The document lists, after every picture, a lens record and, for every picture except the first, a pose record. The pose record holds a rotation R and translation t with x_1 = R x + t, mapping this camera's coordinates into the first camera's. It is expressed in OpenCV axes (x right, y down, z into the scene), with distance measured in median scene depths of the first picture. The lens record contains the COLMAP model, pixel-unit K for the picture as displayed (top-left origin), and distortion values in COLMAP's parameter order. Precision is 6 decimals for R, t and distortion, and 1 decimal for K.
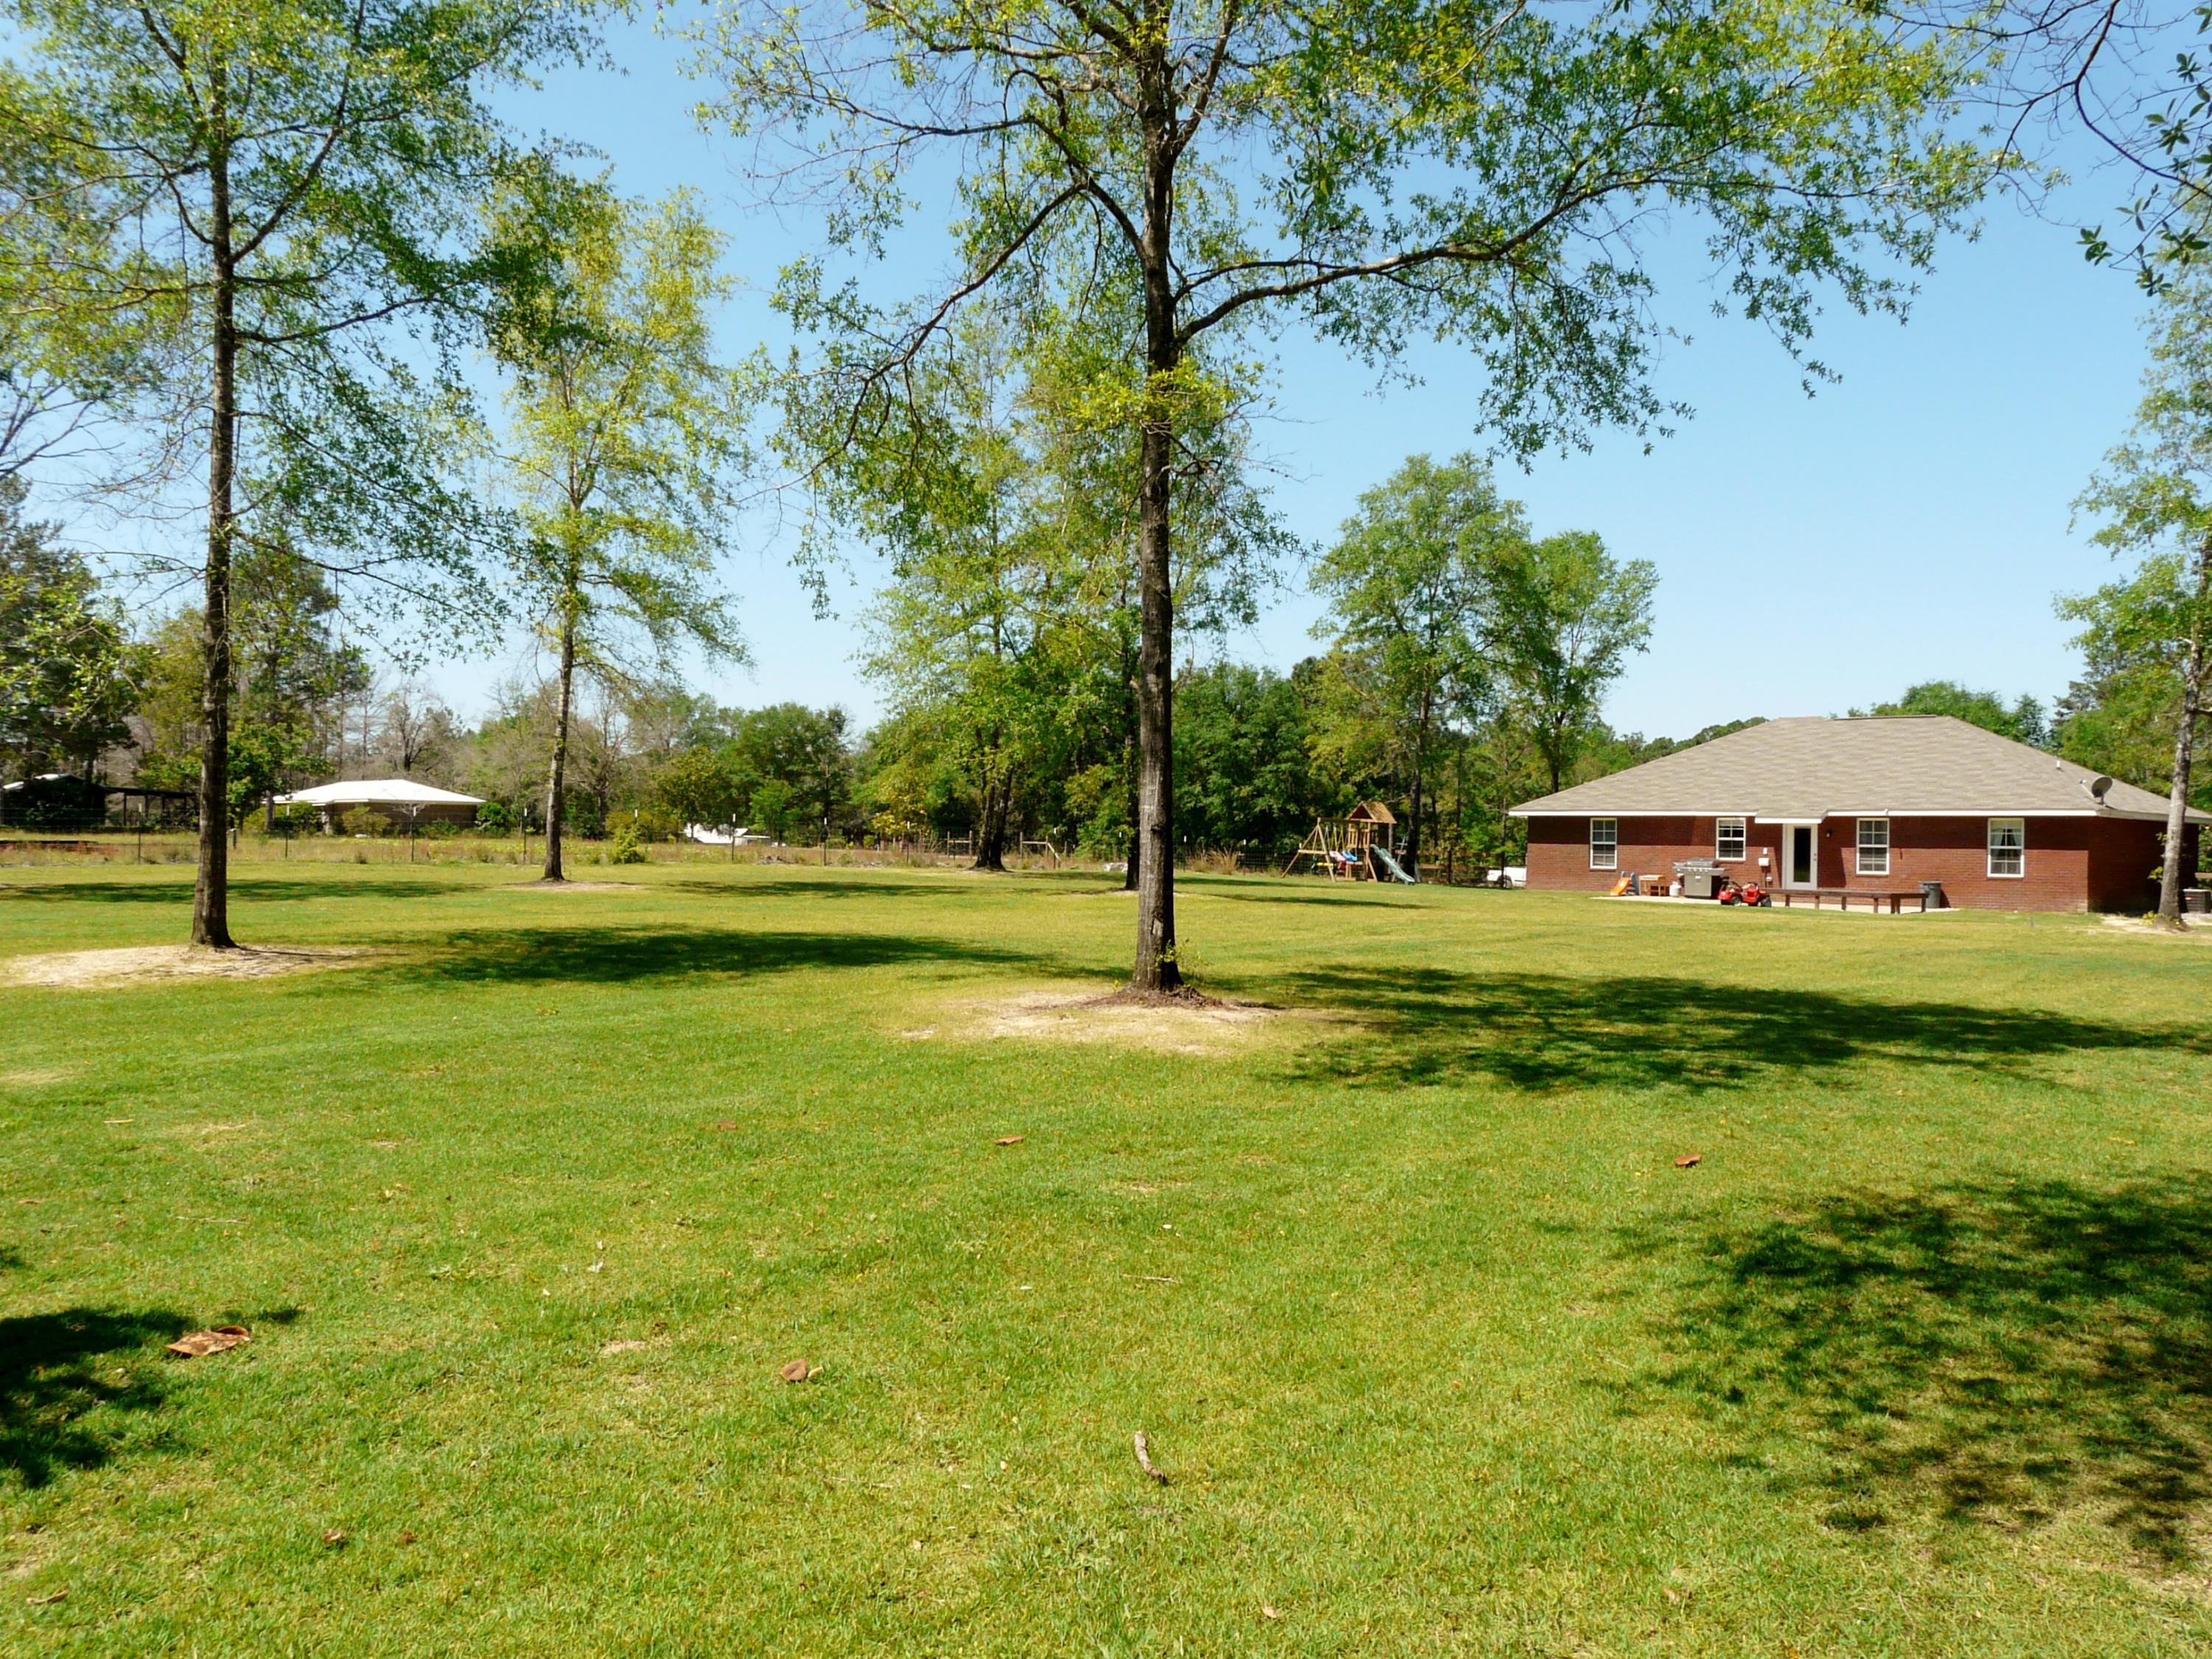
lens RADIAL K [[1833.6, 0, 1094.4], [0, 1833.6, 835.8], [0, 0, 1]] dist [-0.084432, 0.118426]
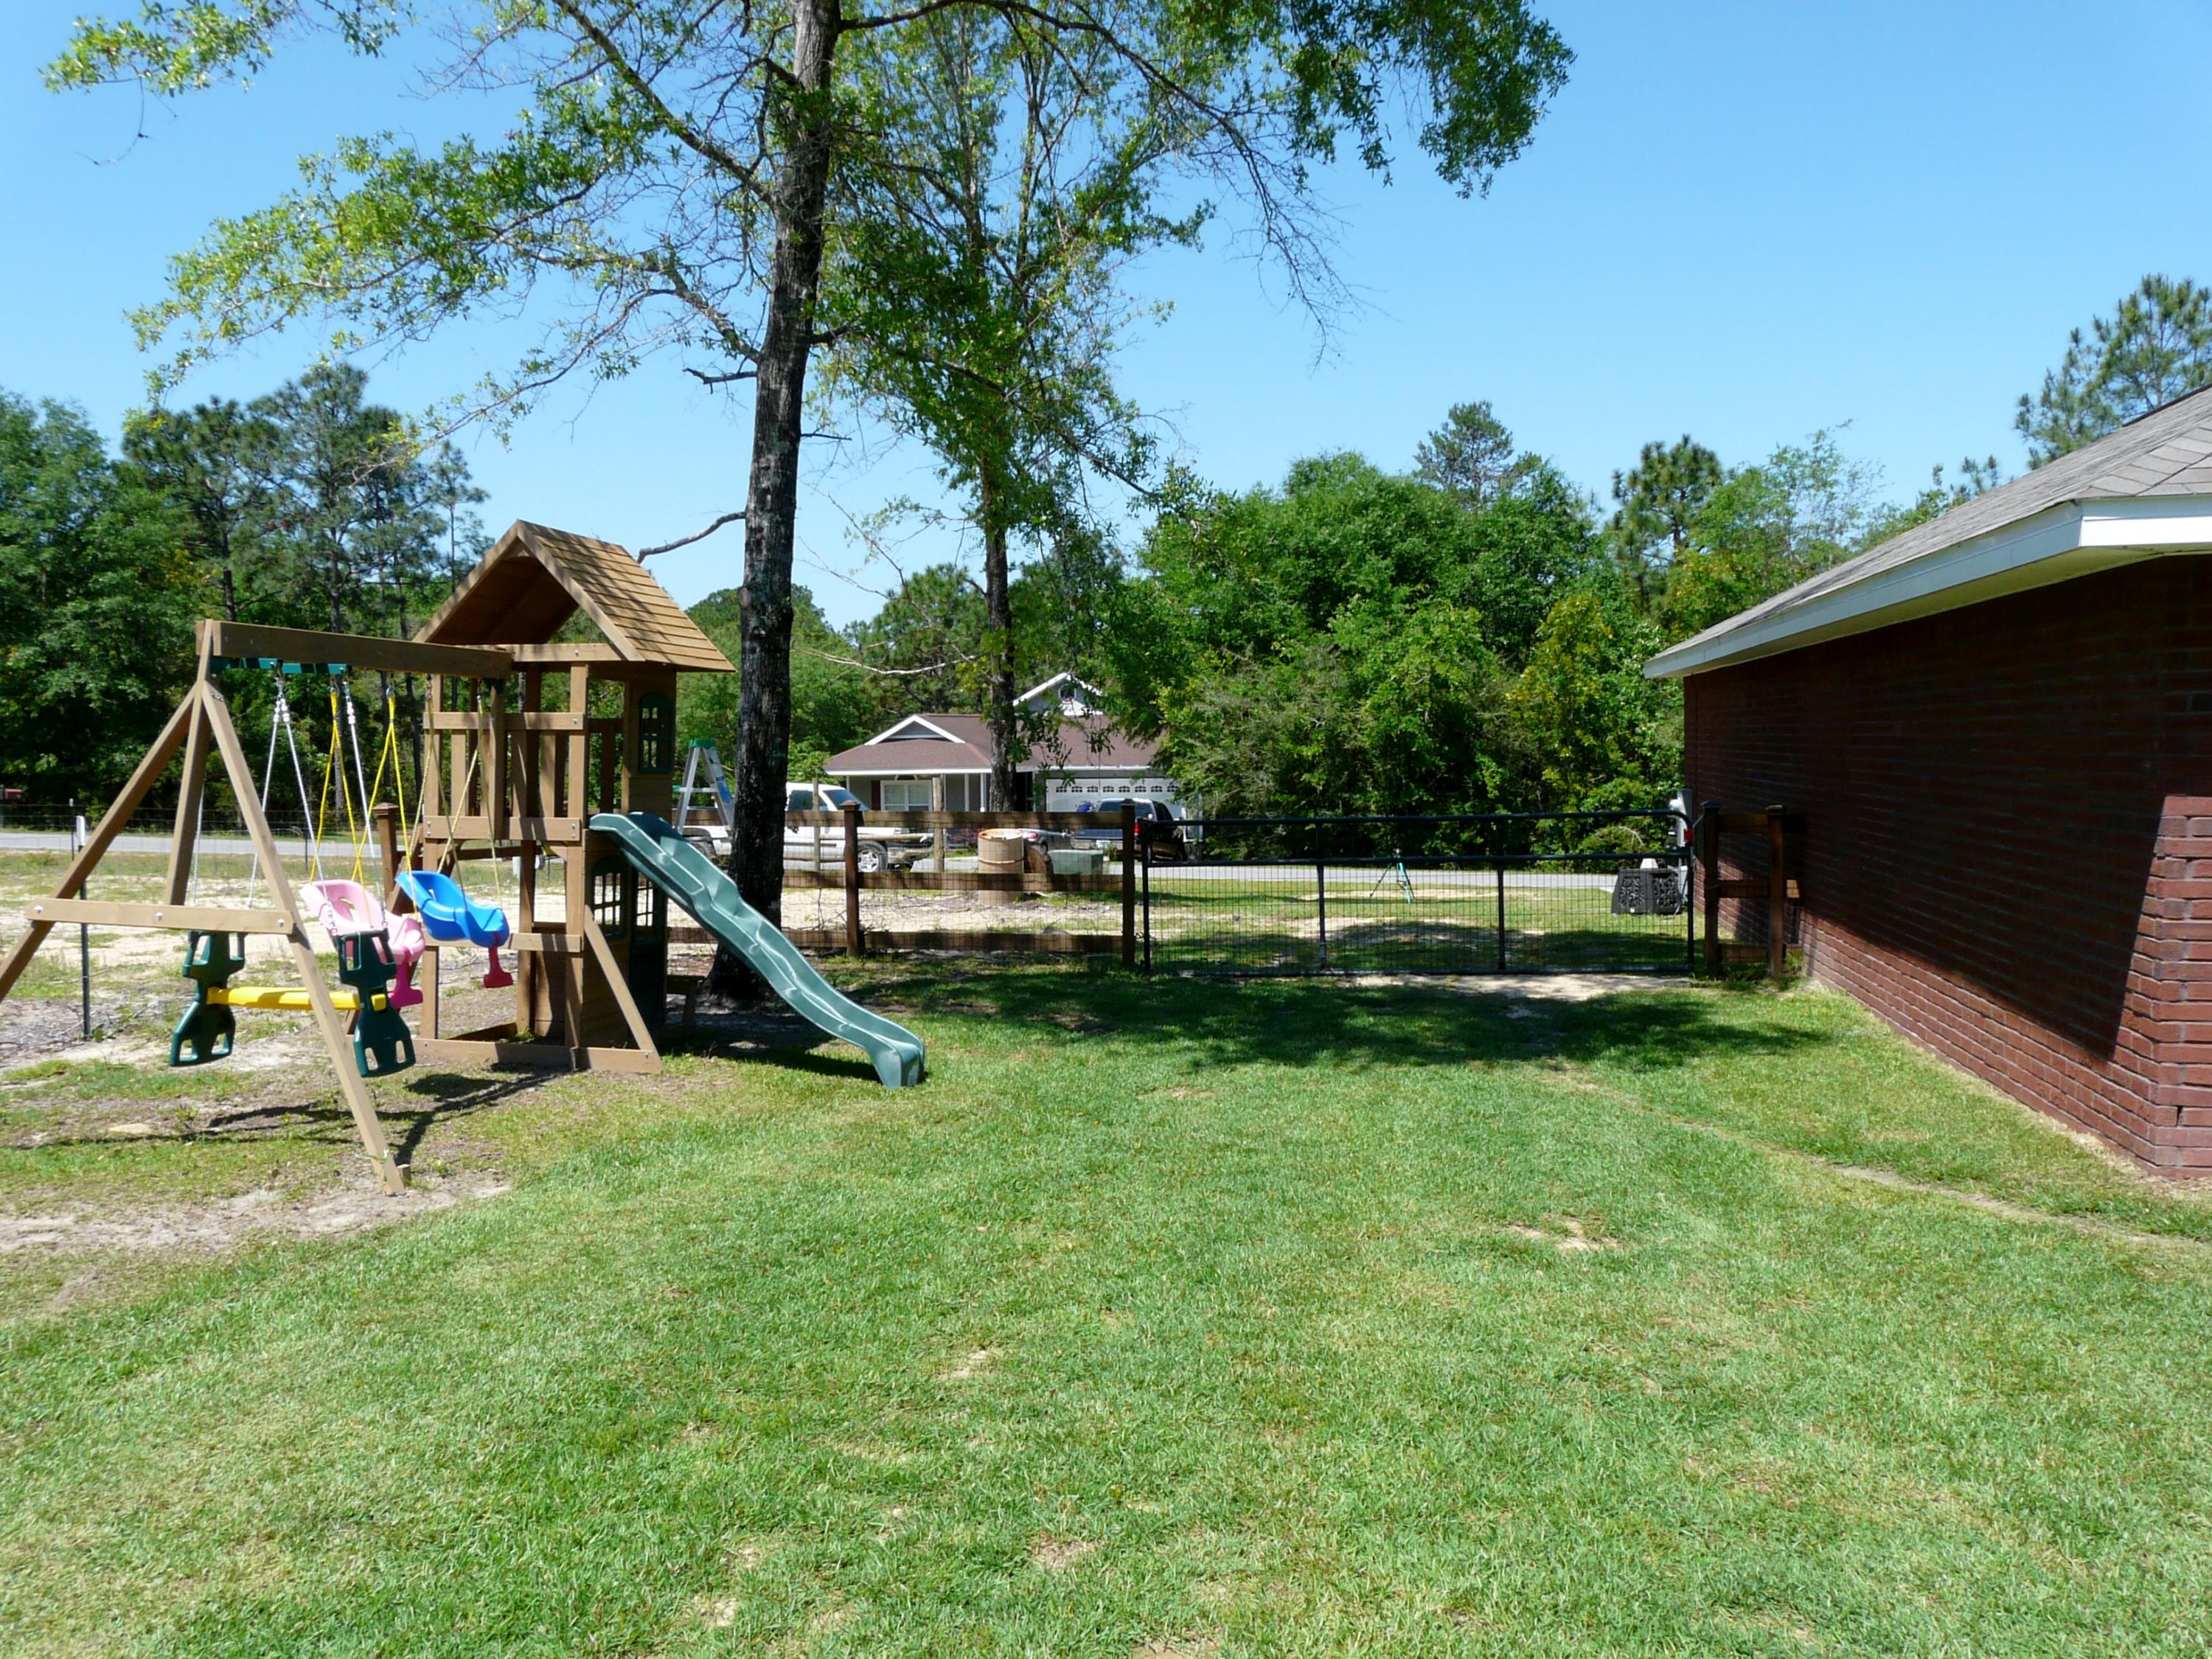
lens RADIAL K [[1803.1, 0, 1106.0], [0, 1803.1, 829.5], [0, 0, 1]] dist [-0.085066, 0.156846]
pose [[0.831156, -0.055708, 0.553242, 0.132476], [0.024988, 0.997706, 0.062922, -0.002270], [-0.555478, -0.038474, 0.830641, 1.023389]]
